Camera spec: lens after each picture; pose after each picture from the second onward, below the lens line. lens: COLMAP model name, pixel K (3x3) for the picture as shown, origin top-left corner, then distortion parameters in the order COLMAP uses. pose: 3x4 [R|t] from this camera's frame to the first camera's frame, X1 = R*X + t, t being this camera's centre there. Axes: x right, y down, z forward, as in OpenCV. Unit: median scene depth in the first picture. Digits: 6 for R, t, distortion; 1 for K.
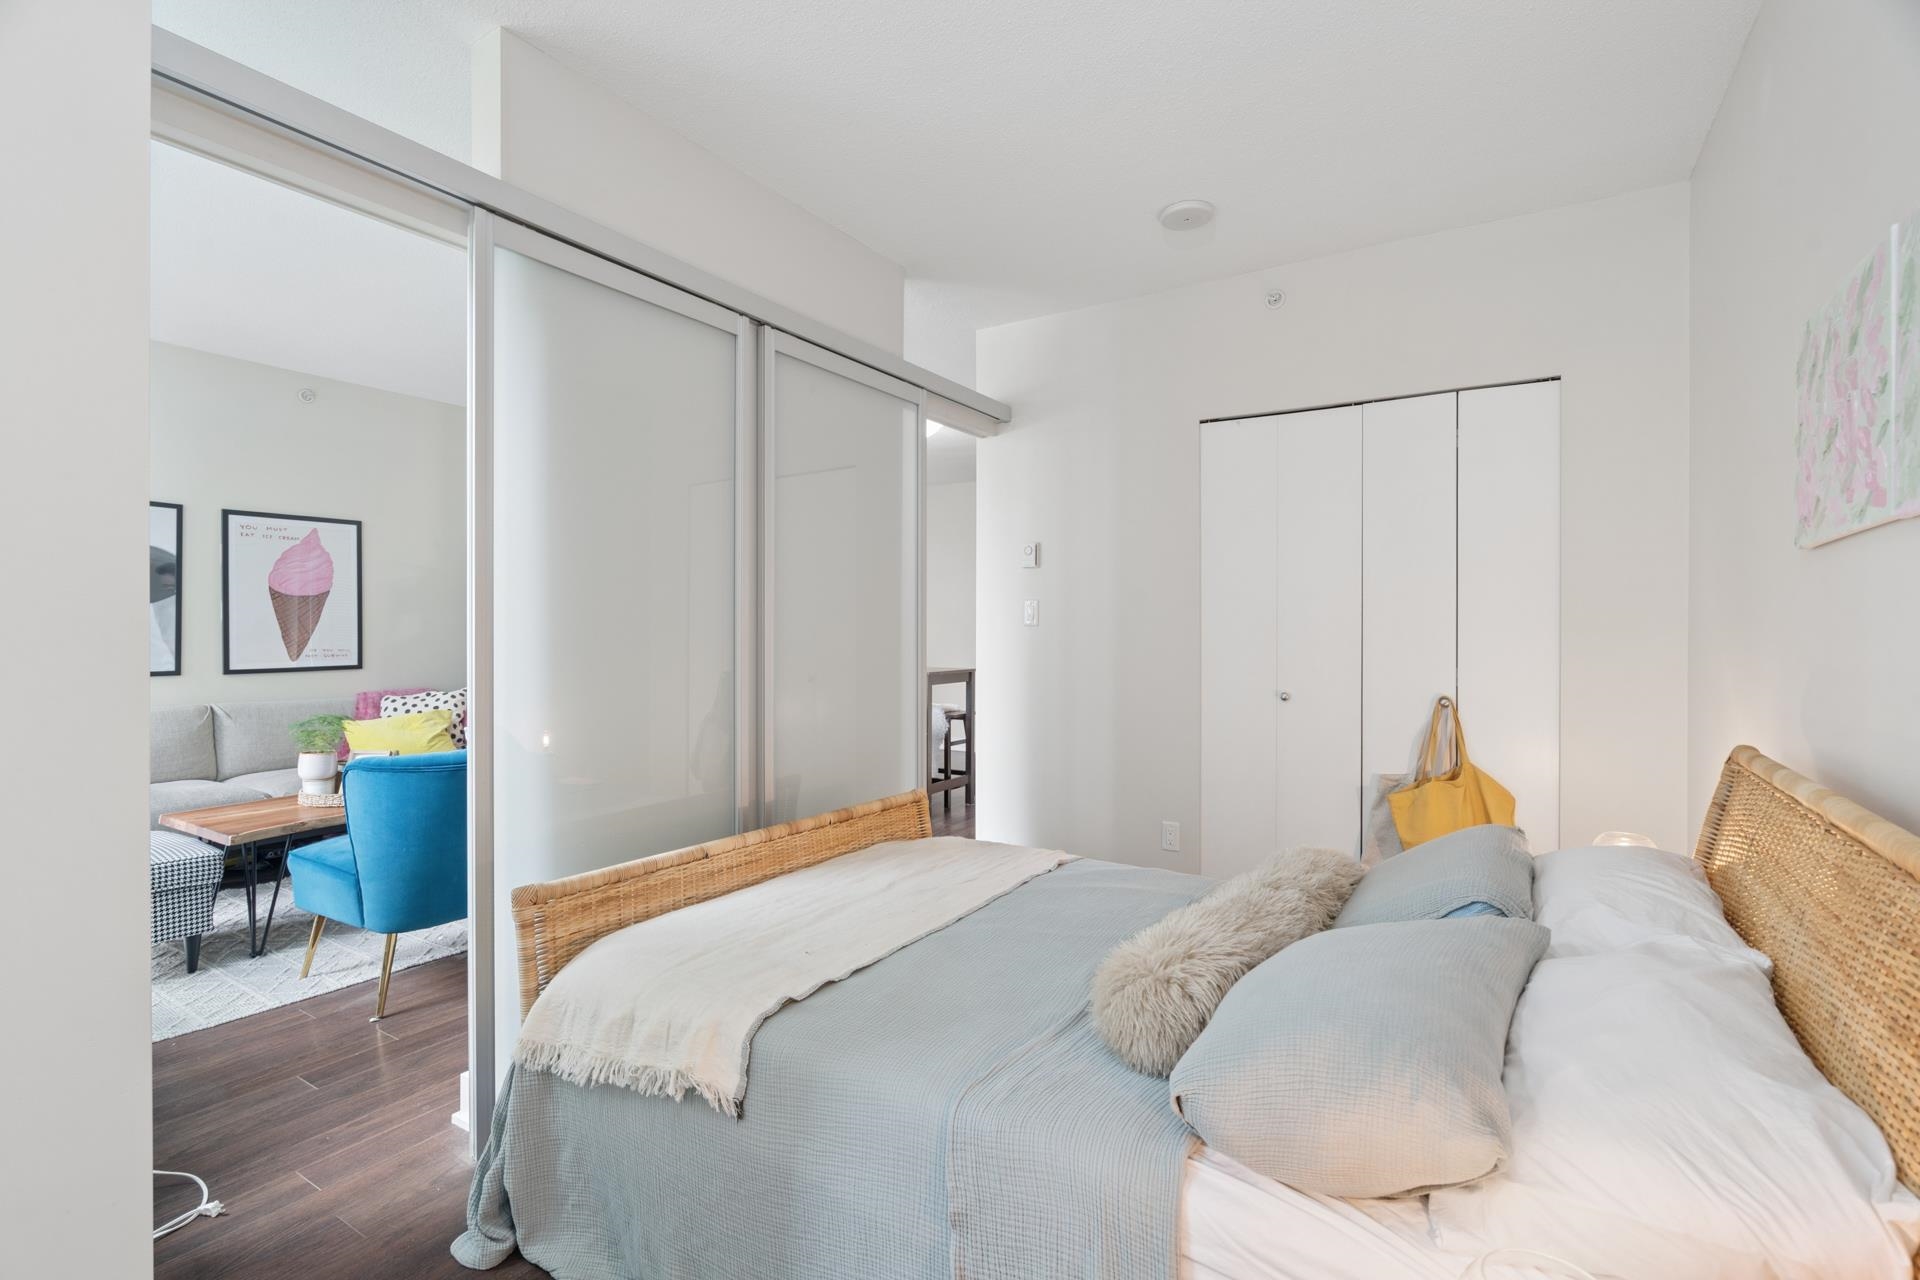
lens RADIAL K [[886.2, 0, 951.1], [0, 886.2, 635.4], [0, 0, 1]] dist [-0.002087, 0.003186]
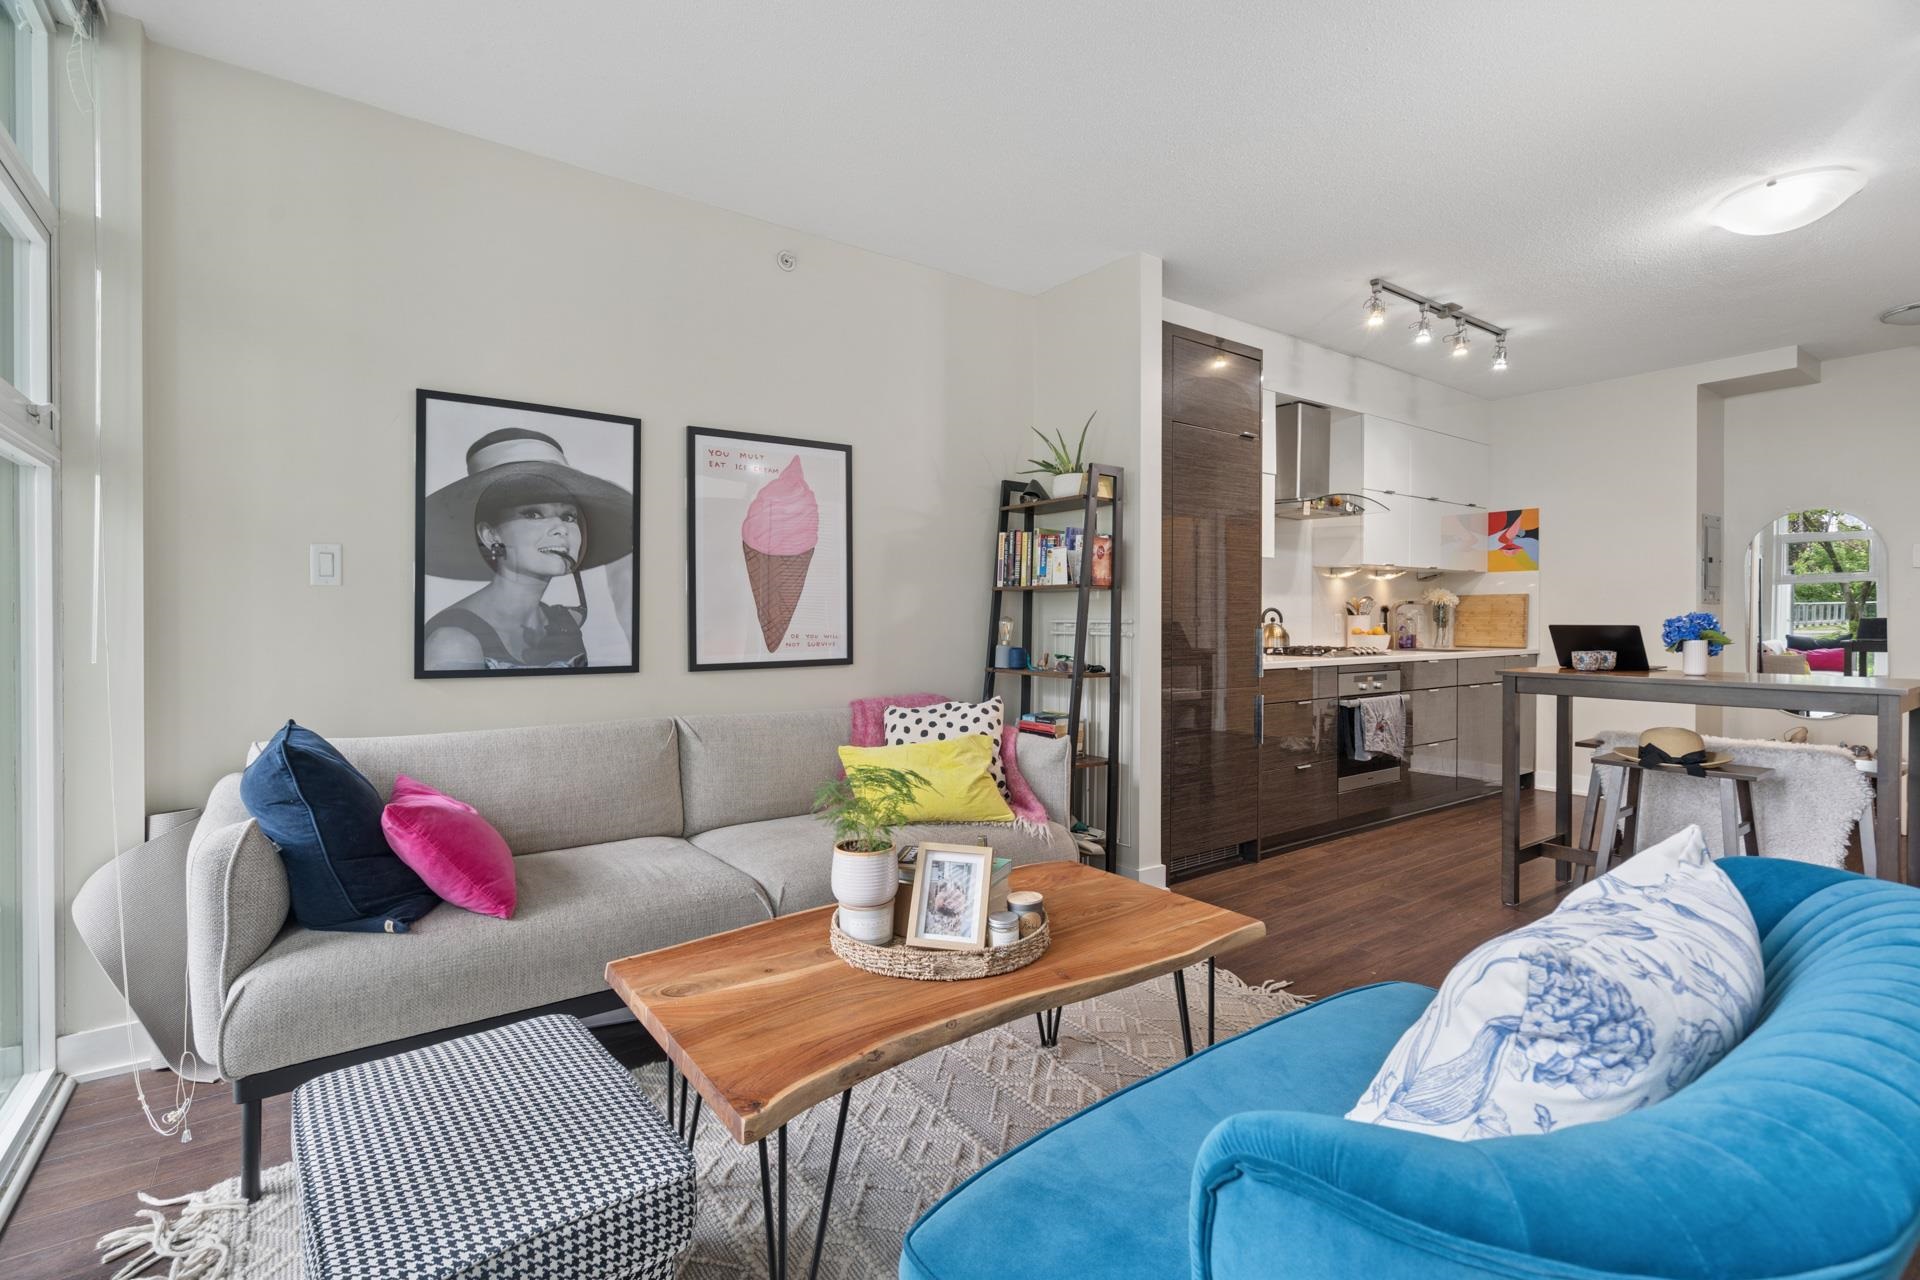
lens RADIAL K [[886.2, 0, 947.2], [0, 886.2, 623.2], [0, 0, 1]] dist [-0.002087, 0.003186]
pose [[0.930076, -0.001179, -0.367366, -0.364810], [0.001534, 0.999999, 0.000675, 0.006395], [0.367364, -0.001191, 0.930076, 0.415525]]
